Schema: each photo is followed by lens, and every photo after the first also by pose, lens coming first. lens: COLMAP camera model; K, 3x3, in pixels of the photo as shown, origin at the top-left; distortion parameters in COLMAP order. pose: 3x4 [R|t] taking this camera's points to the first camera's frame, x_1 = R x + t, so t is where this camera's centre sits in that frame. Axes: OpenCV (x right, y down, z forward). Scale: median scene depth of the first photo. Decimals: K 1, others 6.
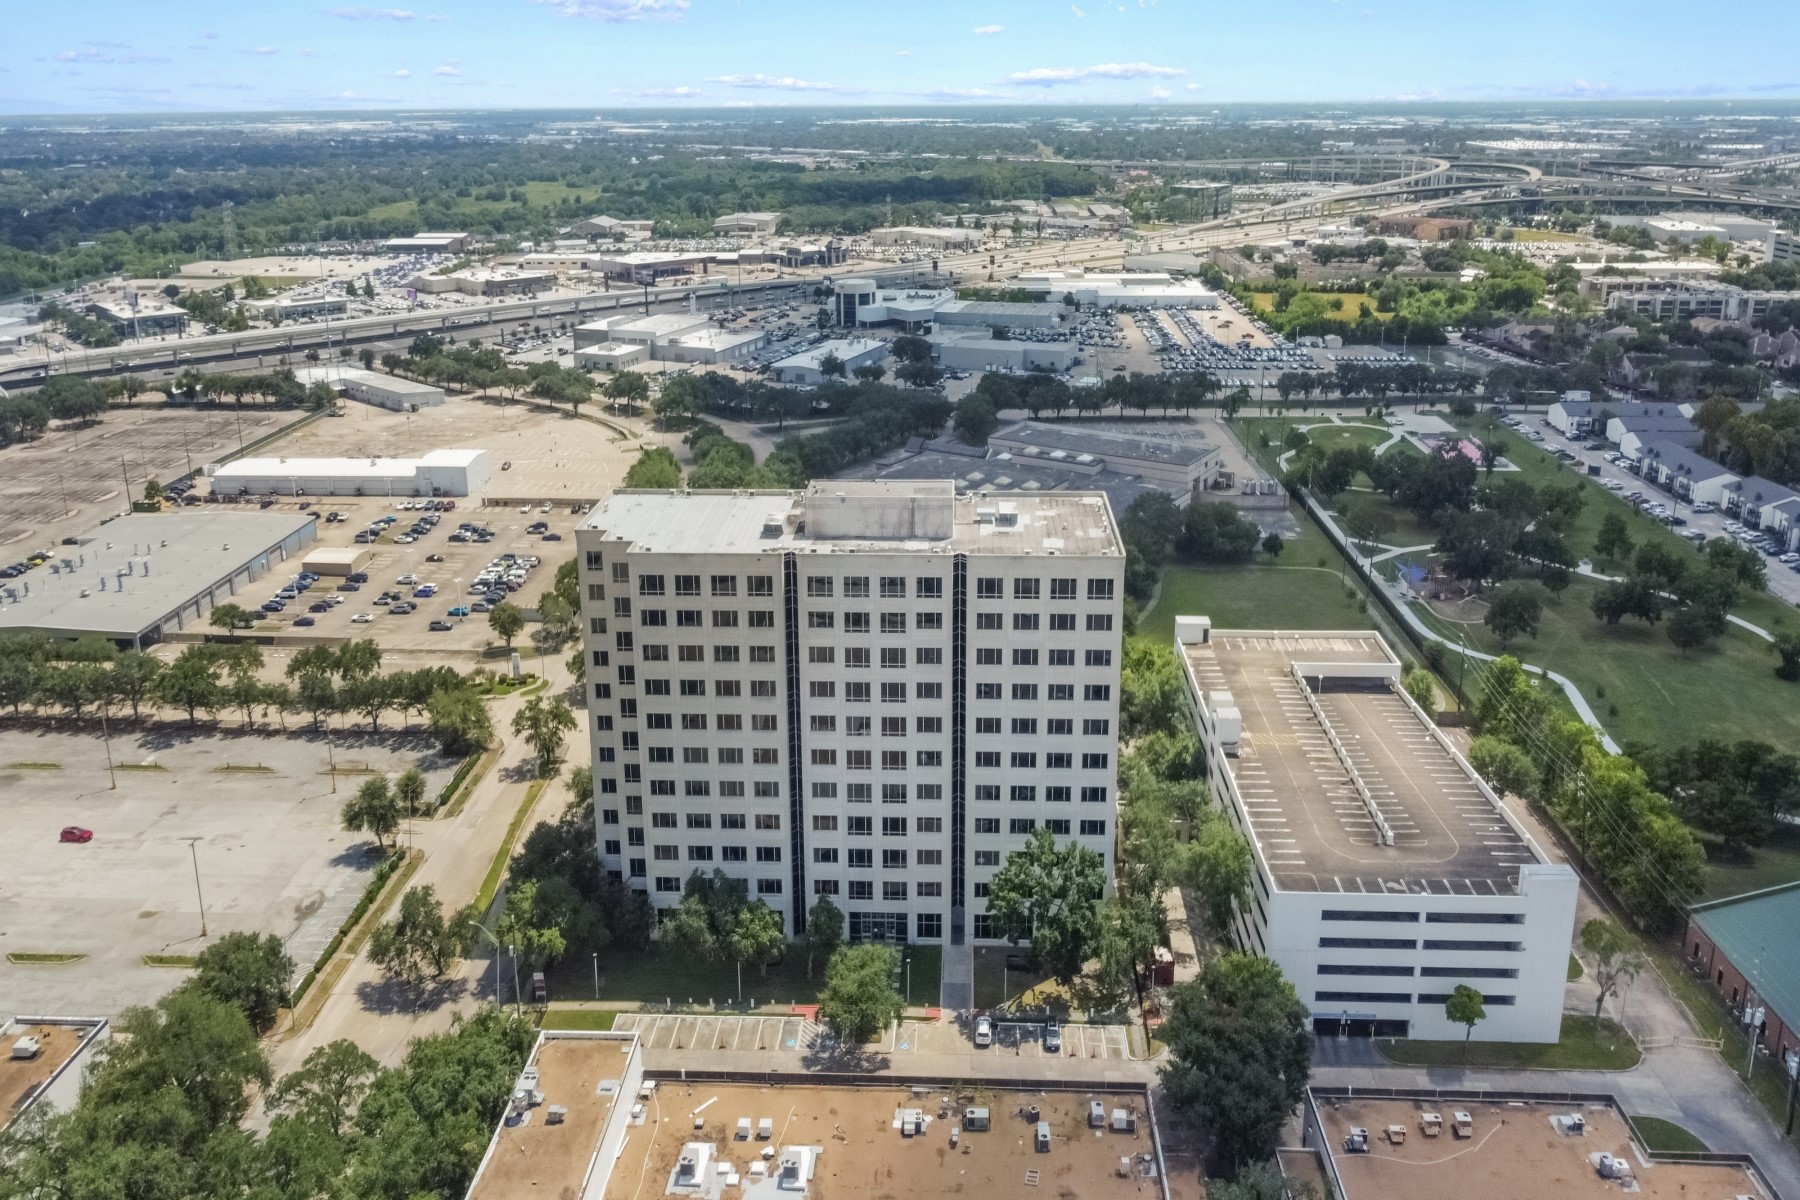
lens RADIAL K [[1484.5, 0, 900.0], [0, 1484.5, 600.0], [0, 0, 1]] dist [-0.001047, -0.003600]
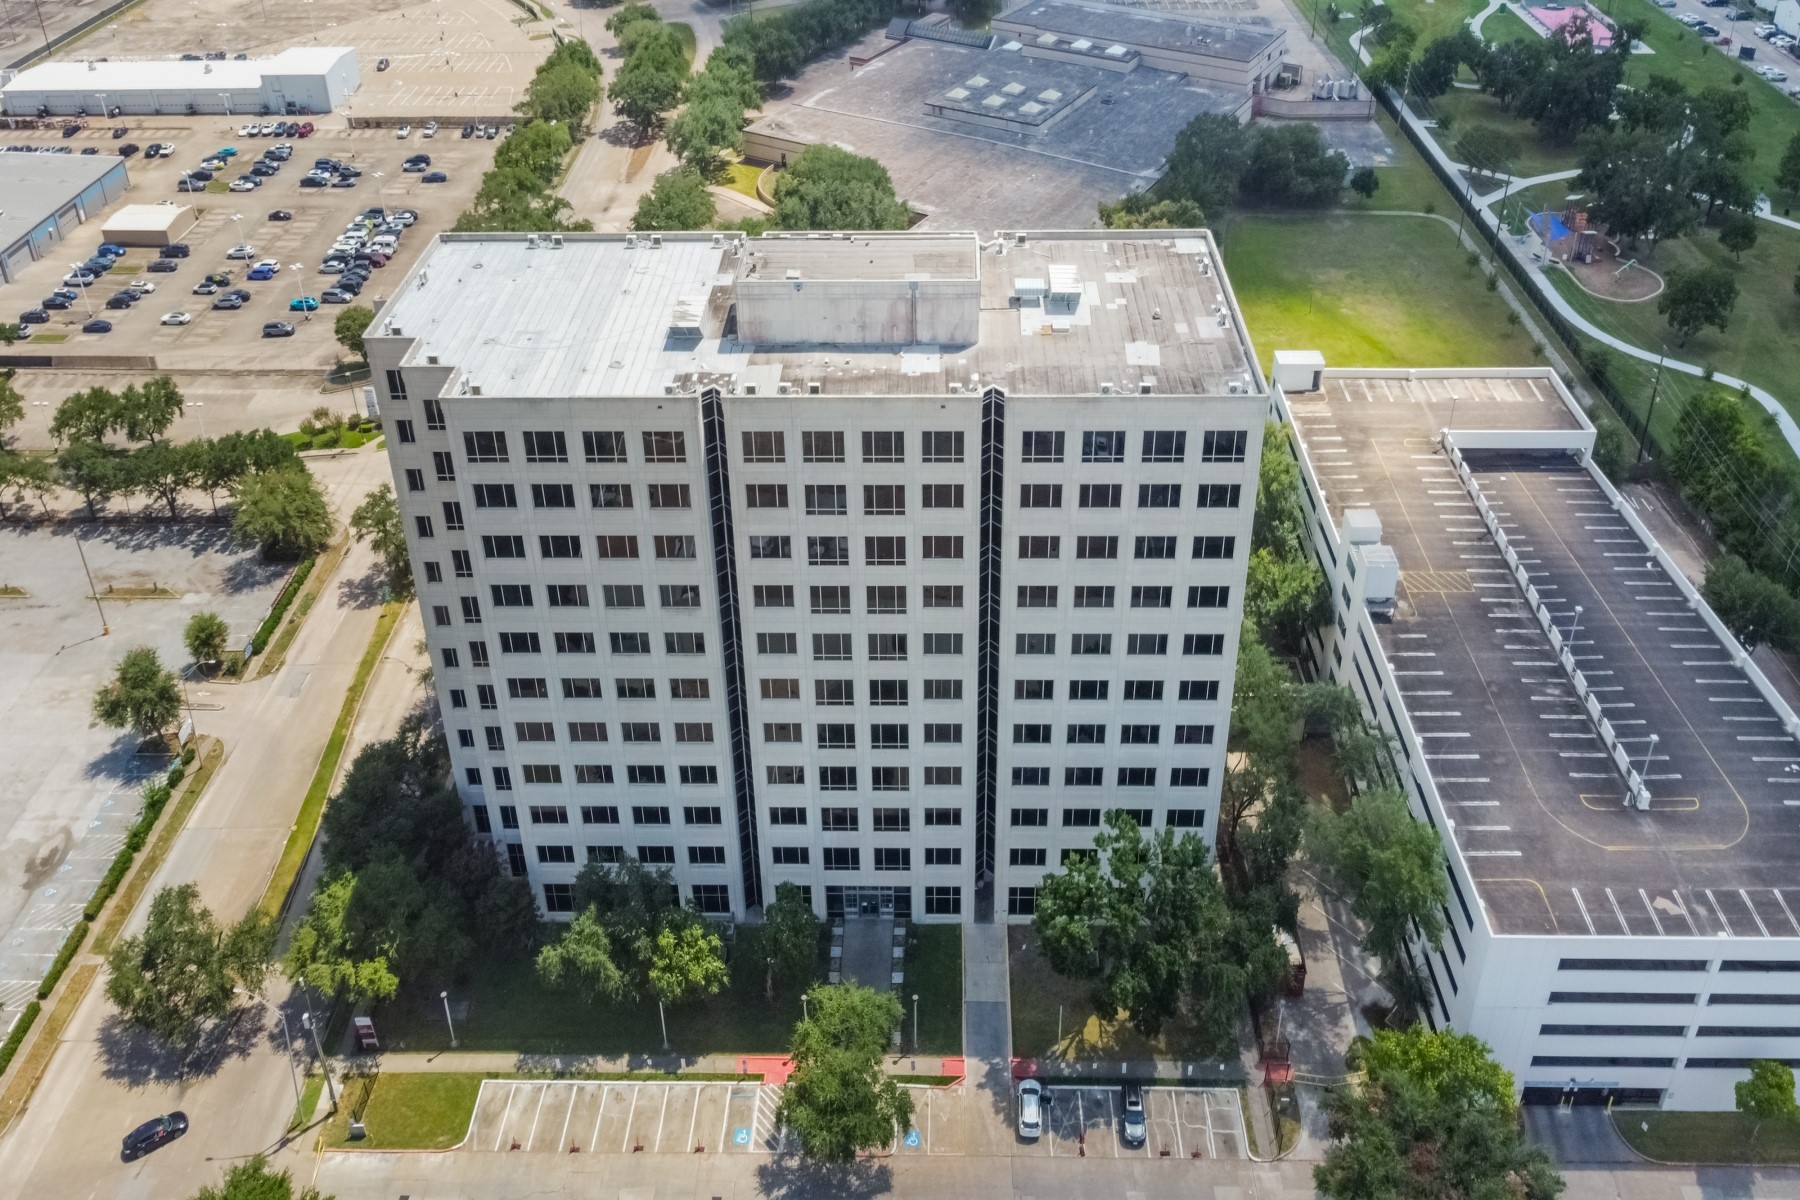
lens RADIAL K [[1470.0, 0, 895.9], [0, 1470.0, 470.9], [0, 0, 1]] dist [-0.007852, 0.003710]
pose [[0.999826, -0.016037, 0.009514, -0.004698], [0.013298, 0.970904, 0.239098, -0.123192], [-0.013072, -0.238929, 0.970949, 0.356594]]
